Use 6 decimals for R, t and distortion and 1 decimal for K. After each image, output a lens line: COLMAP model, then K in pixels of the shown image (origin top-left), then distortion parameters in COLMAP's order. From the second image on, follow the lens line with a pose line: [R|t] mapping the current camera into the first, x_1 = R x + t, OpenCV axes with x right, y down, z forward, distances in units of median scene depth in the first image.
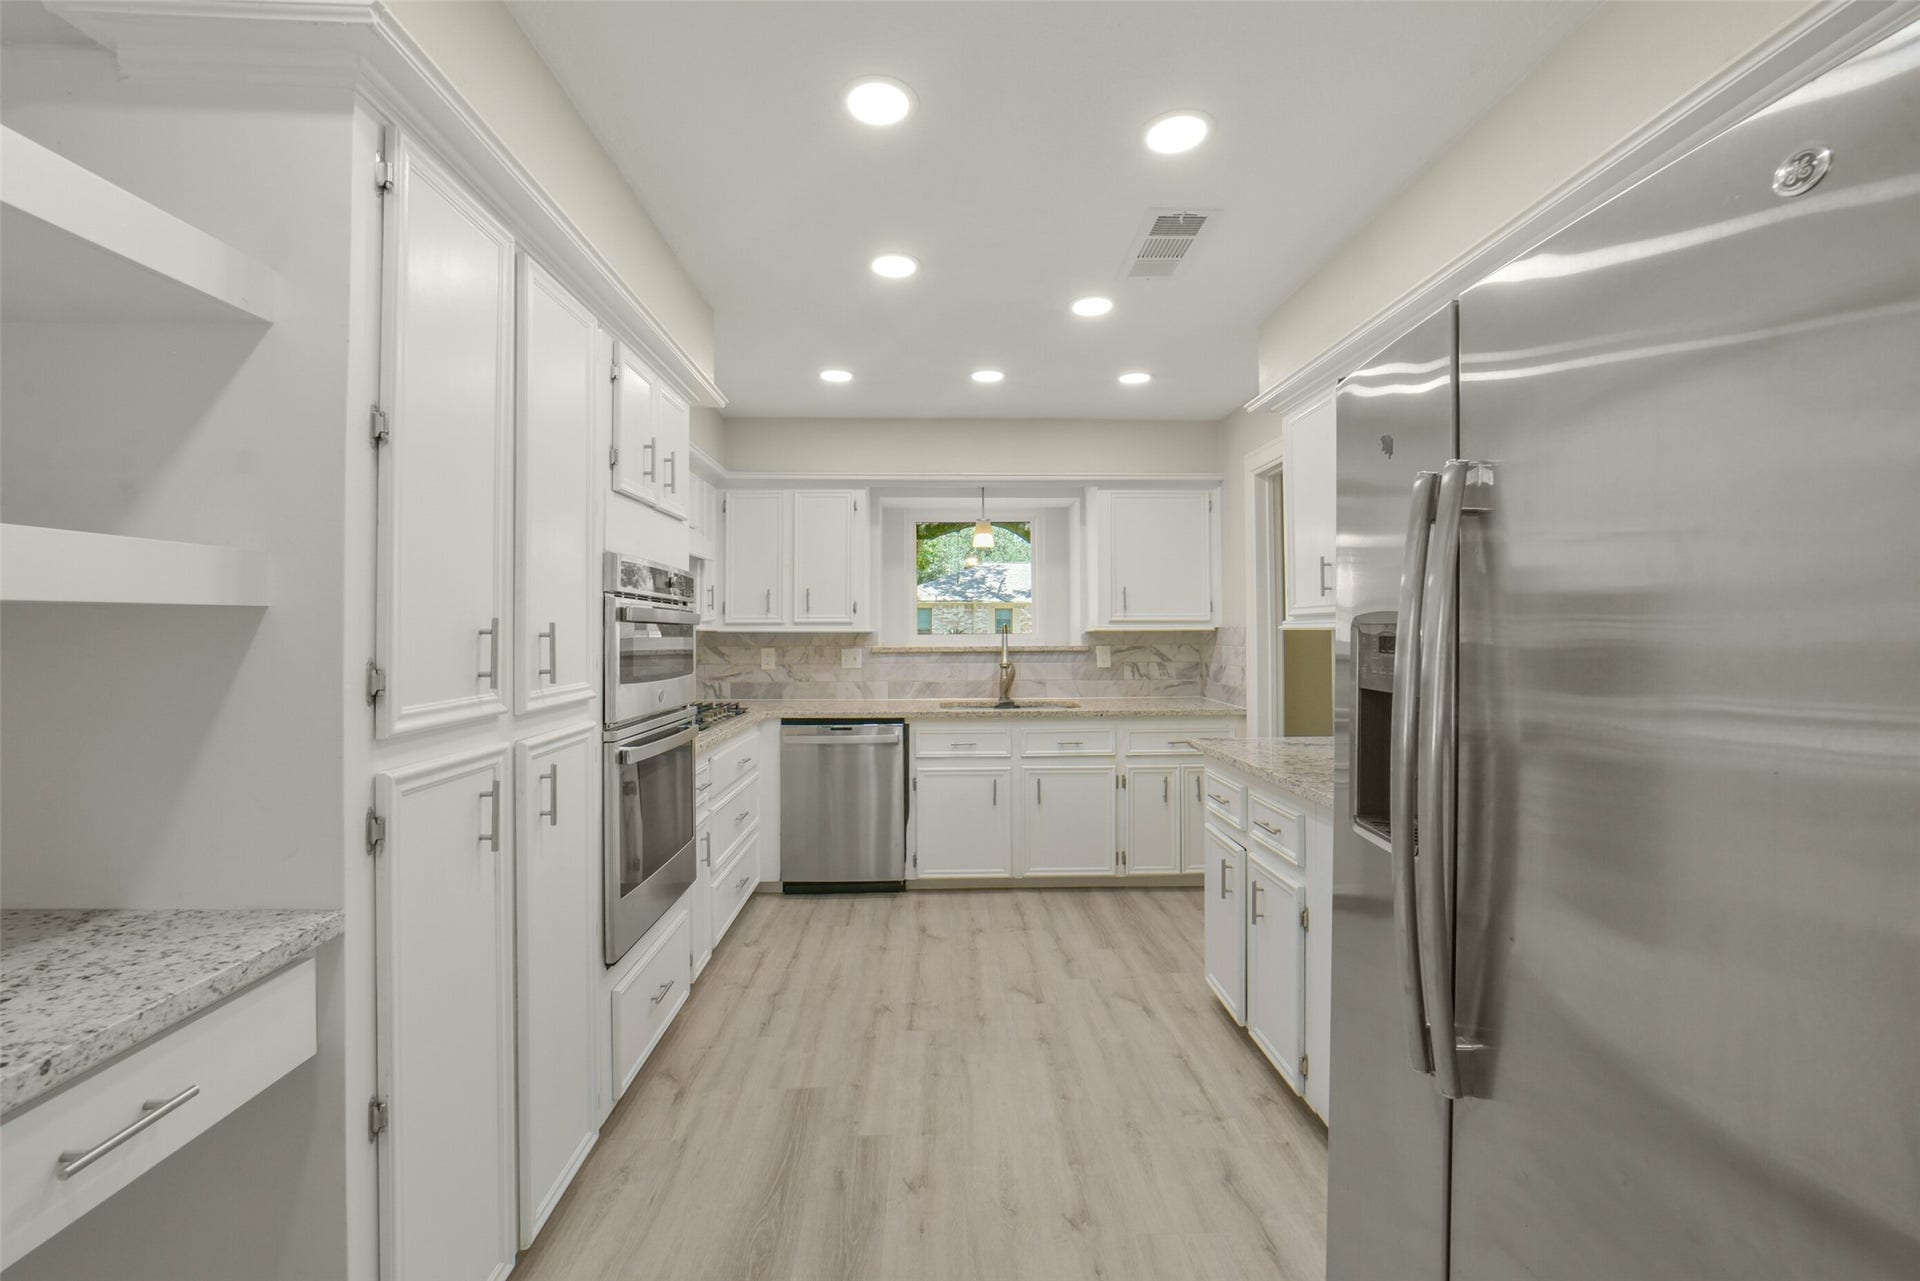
lens RADIAL K [[739.9, 0, 961.8], [0, 739.9, 630.8], [0, 0, 1]] dist [-0.013449, 0.000343]
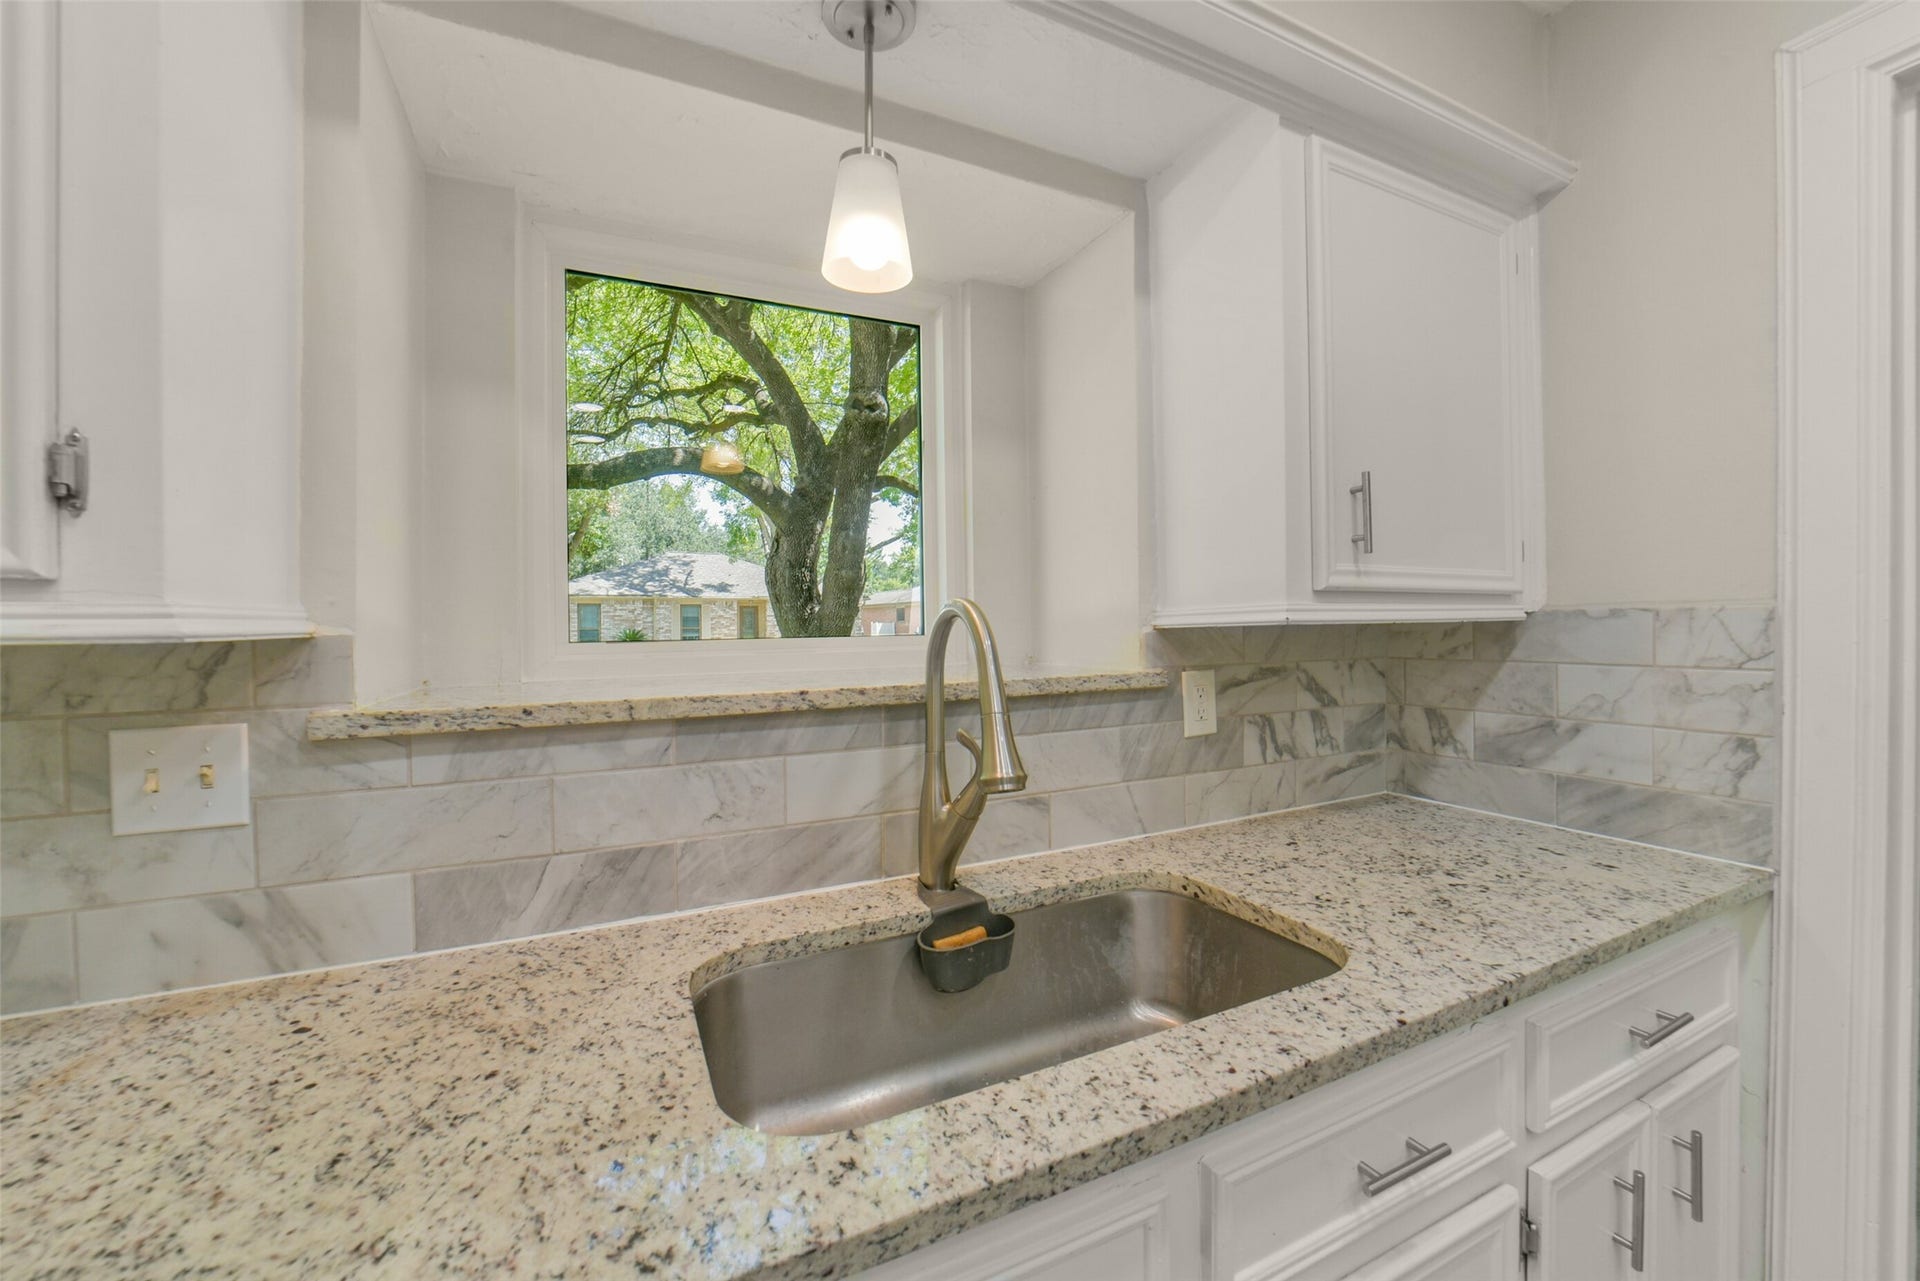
lens RADIAL K [[739.9, 0, 961.8], [0, 739.9, 630.8], [0, 0, 1]] dist [-0.013449, 0.000343]
pose [[0.915132, -0.011462, 0.402991, -0.038848], [0.010270, 0.999934, 0.005118, -0.000212], [-0.403023, -0.000545, 0.915190, 0.739977]]
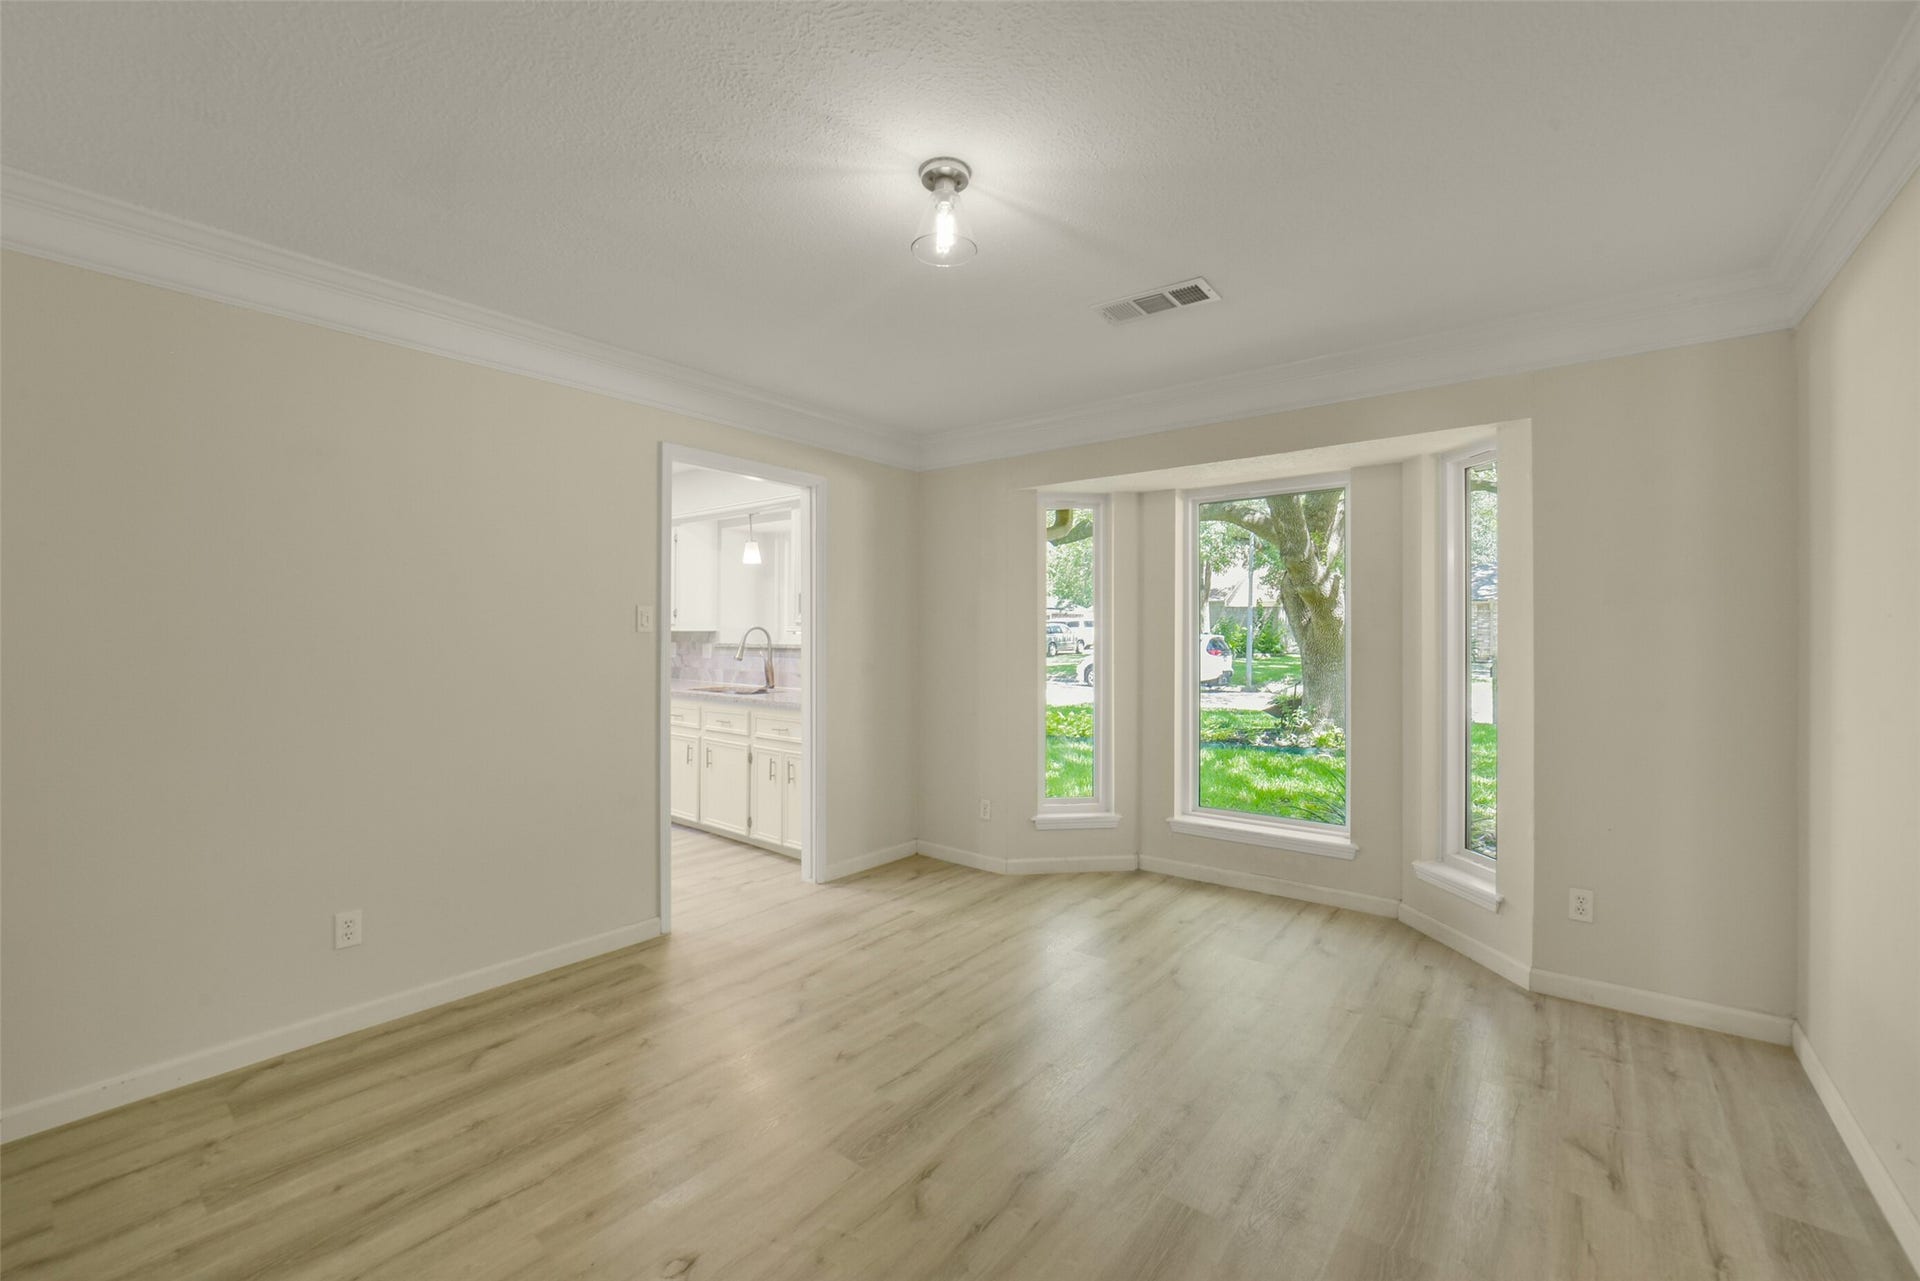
lens RADIAL K [[756.1, 0, 960.0], [0, 756.1, 640.5], [0, 0, 1]] dist [-0.015337, 0.000477]
pose [[0.755637, 0.011967, -0.654882, 1.086367], [-0.008396, 0.999928, 0.008585, 0.002565], [0.654937, -0.000989, 0.755683, 0.263090]]
